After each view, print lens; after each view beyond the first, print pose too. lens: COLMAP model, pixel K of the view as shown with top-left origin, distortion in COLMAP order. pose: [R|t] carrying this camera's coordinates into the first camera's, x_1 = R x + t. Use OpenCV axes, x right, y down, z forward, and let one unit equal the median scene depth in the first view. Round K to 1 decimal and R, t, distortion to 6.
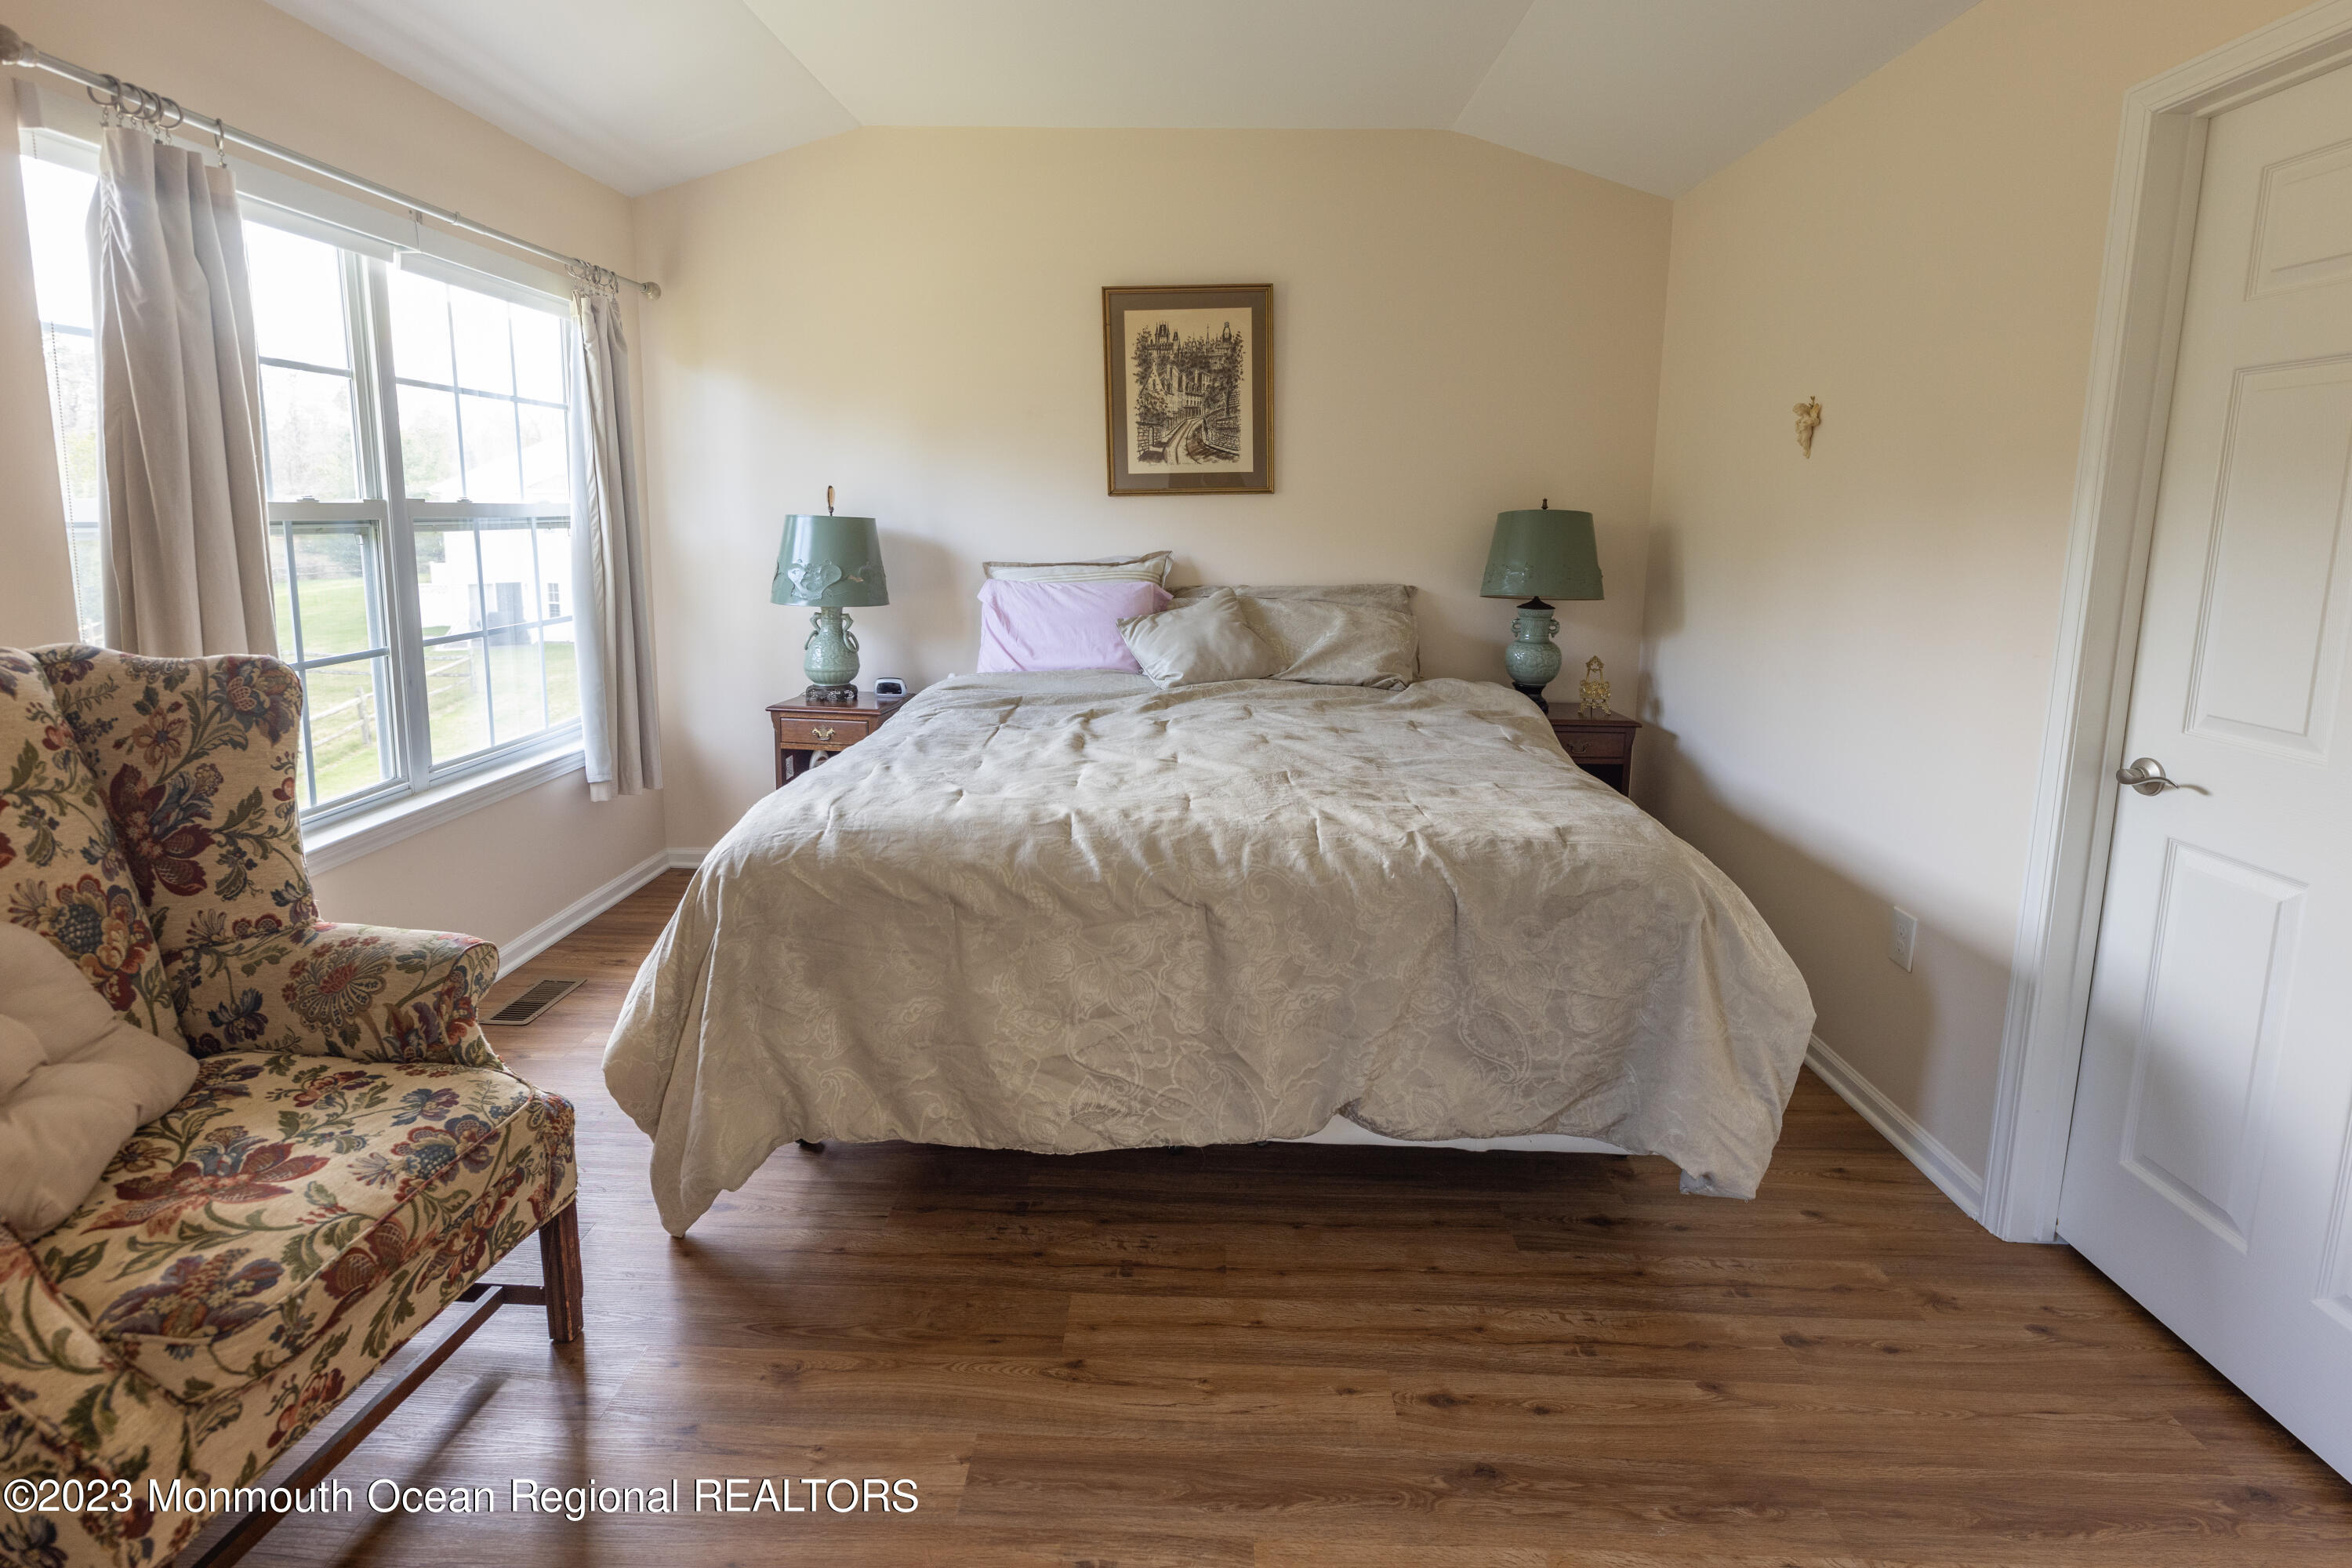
lens RADIAL K [[1059.0, 0, 1176.0], [0, 1059.0, 784.0], [0, 0, 1]] dist [0.002234, -0.006202]
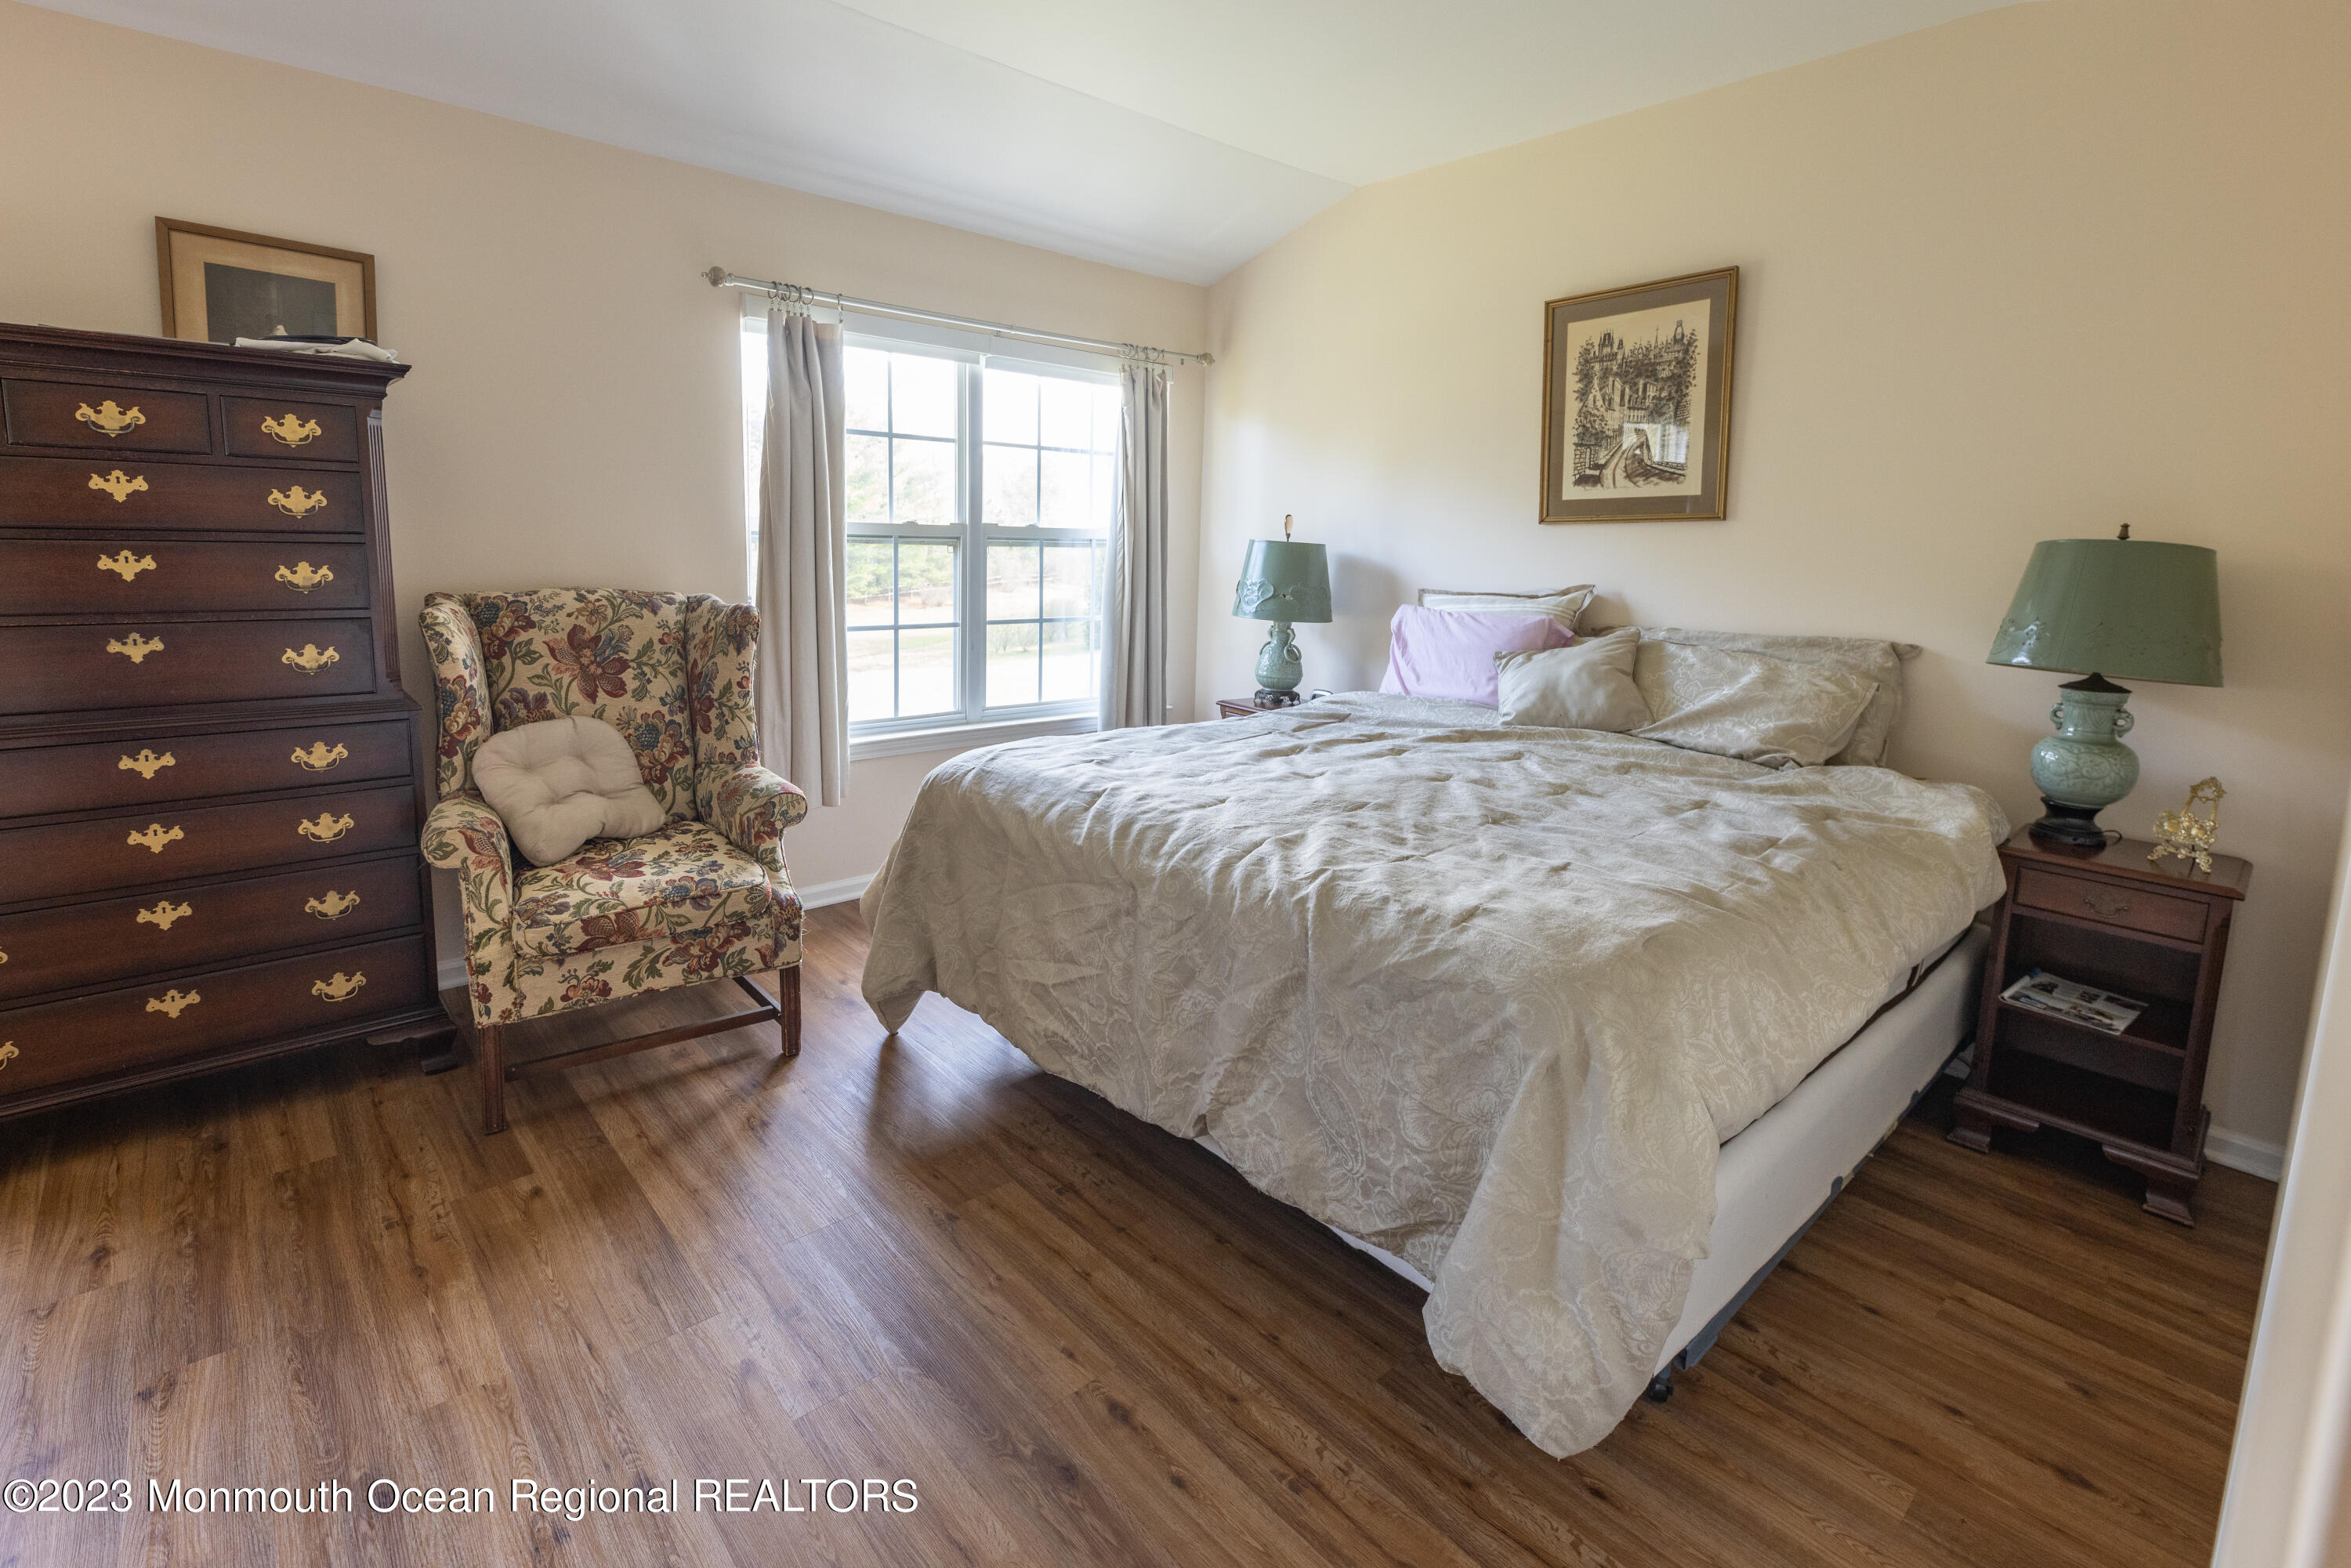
lens RADIAL K [[1046.5, 0, 1174.4], [0, 1046.5, 812.5], [0, 0, 1]] dist [0.002672, 0.000254]
pose [[0.686683, 0.190286, -0.701611, 0.589124], [-0.198896, 0.977486, 0.070443, -0.031813], [0.699218, 0.091176, 0.709070, 0.195673]]
